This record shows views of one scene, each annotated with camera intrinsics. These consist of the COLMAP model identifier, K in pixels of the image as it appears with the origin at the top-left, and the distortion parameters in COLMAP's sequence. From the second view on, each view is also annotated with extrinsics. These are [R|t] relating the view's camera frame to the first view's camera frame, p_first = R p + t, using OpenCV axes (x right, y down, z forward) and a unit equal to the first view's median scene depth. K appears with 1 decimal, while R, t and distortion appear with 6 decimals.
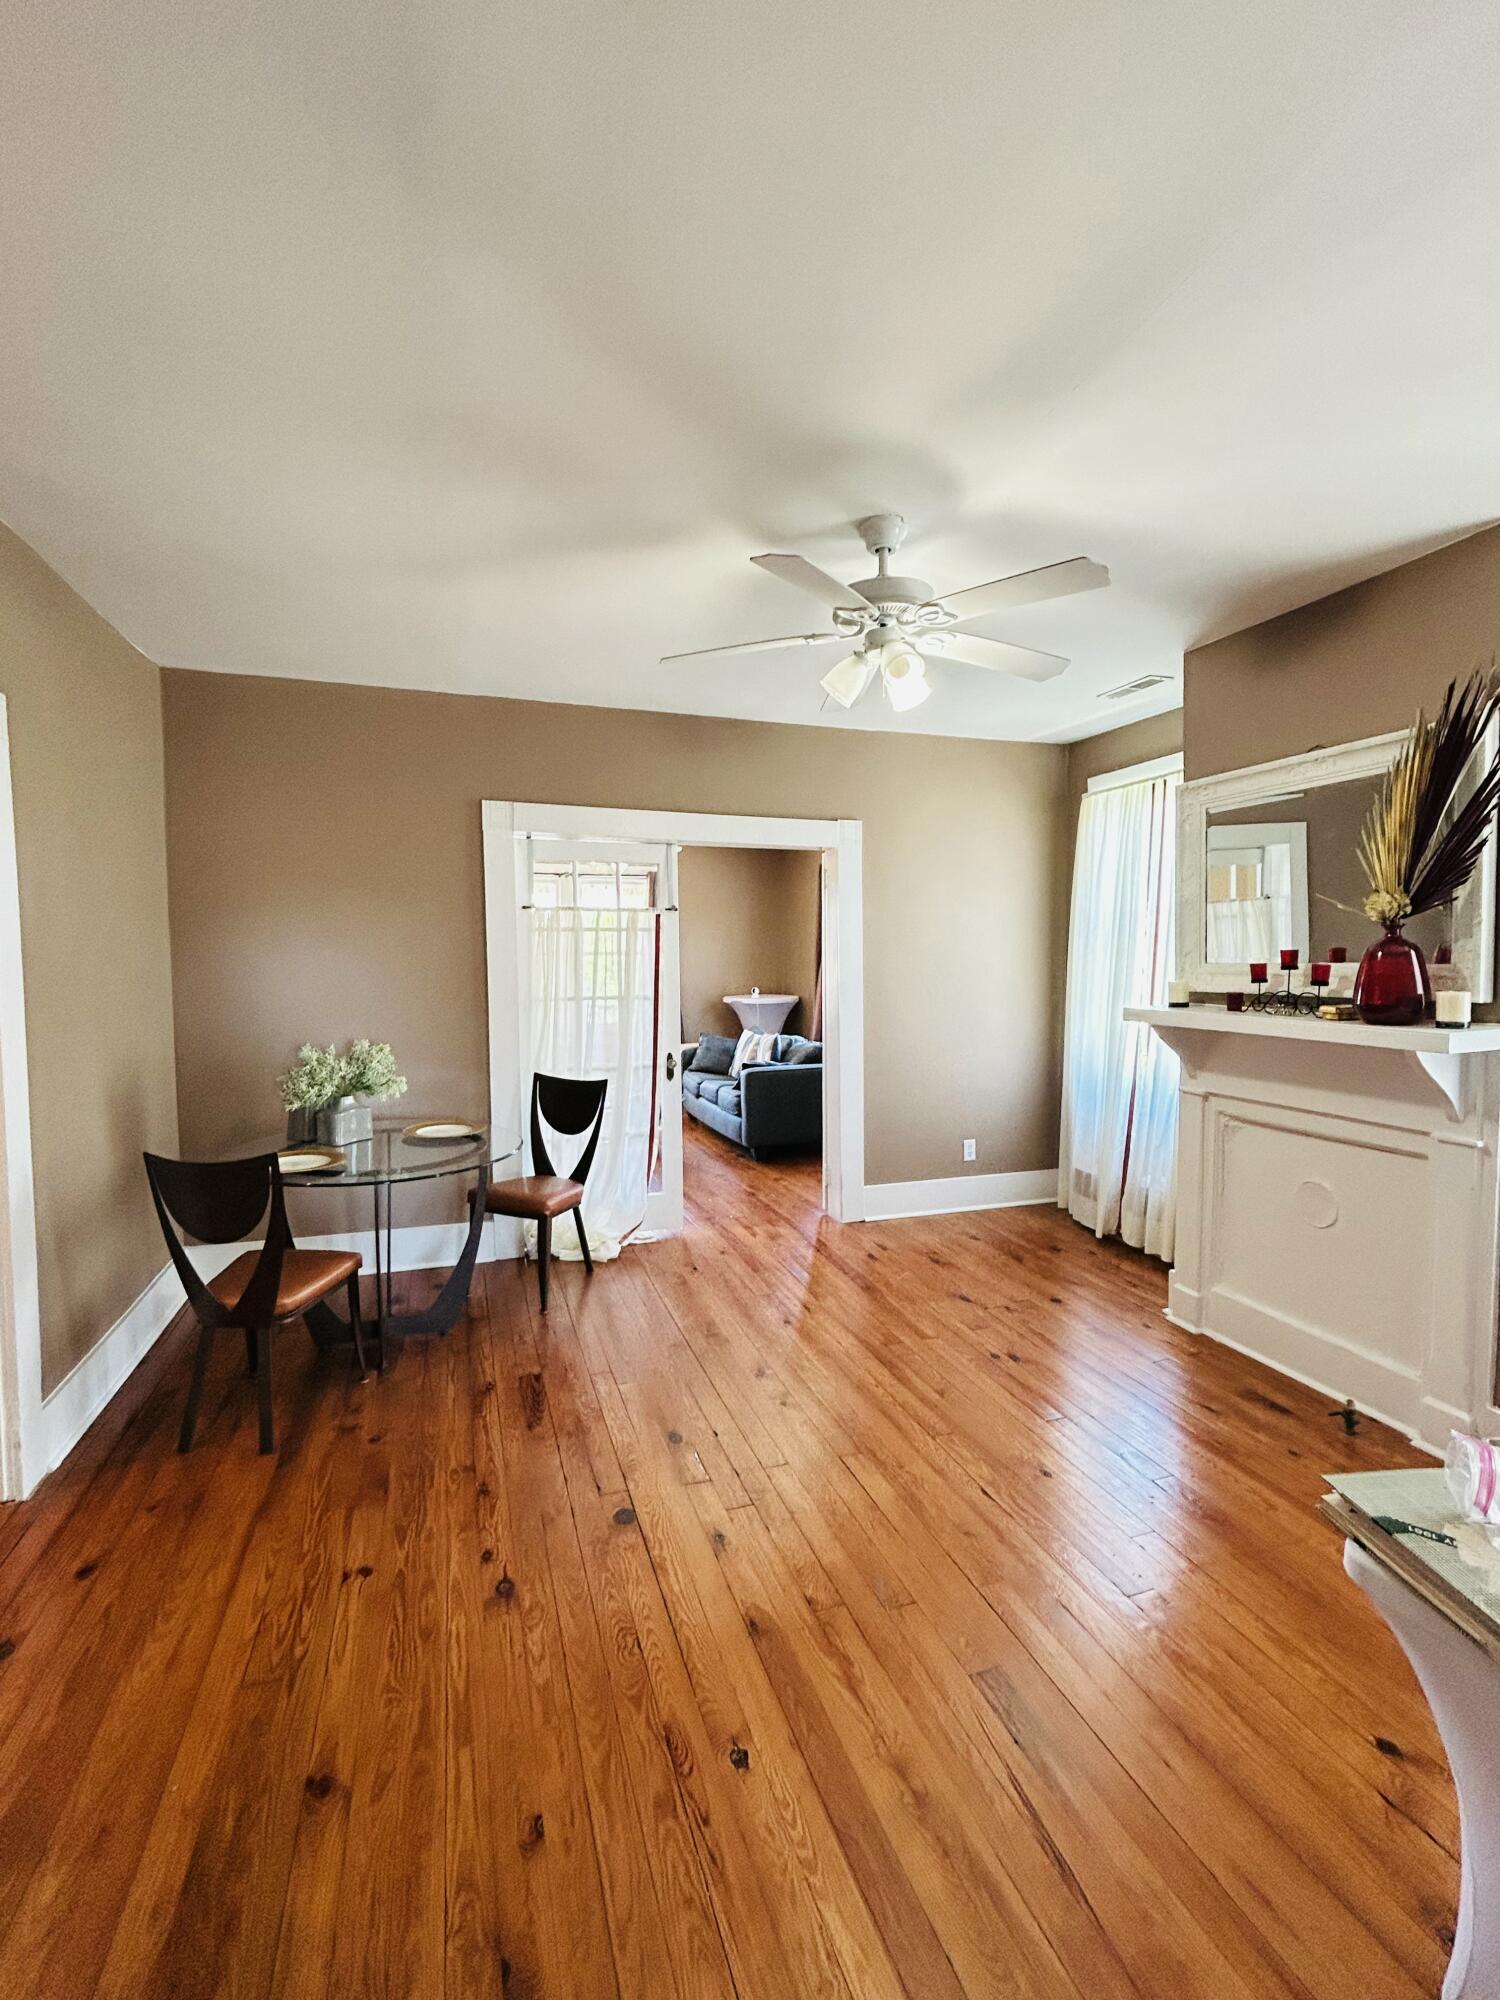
lens RADIAL K [[875.4, 0, 750.9], [0, 875.4, 1003.8], [0, 0, 1]] dist [-0.000961, -0.000106]
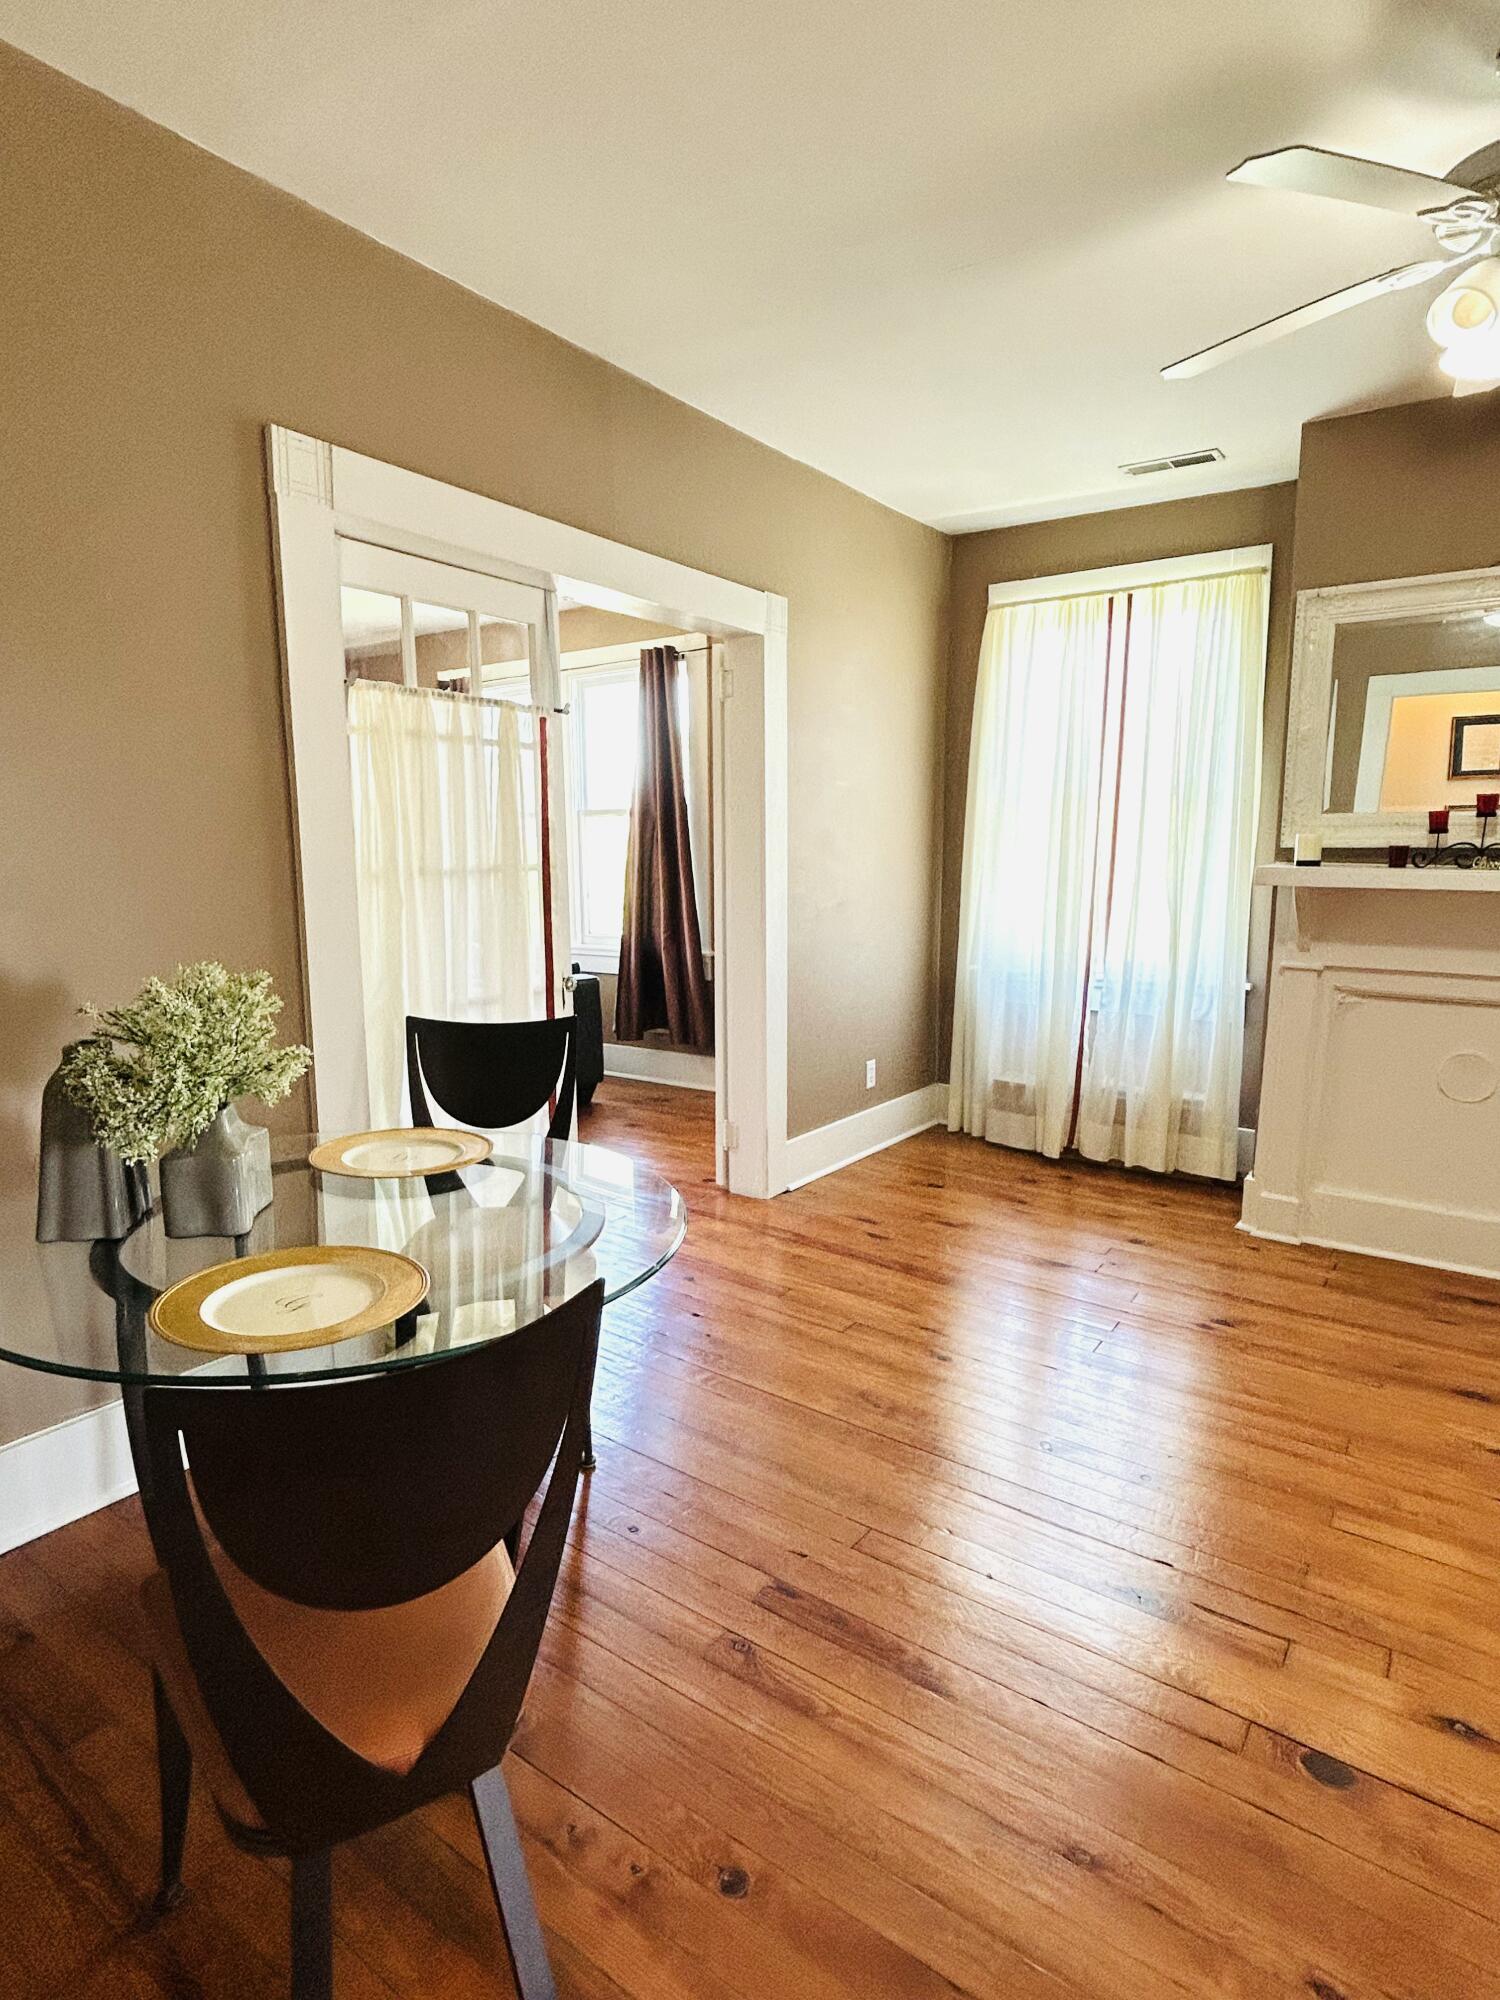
lens RADIAL K [[1070.0, 0, 749.3], [0, 1070.0, 1004.7], [0, 0, 1]] dist [-0.016024, -0.000892]
pose [[0.817367, -0.079503, 0.570605, -0.433691], [0.025068, 0.994402, 0.102643, 0.014101], [-0.575571, -0.069593, 0.814785, 0.385174]]
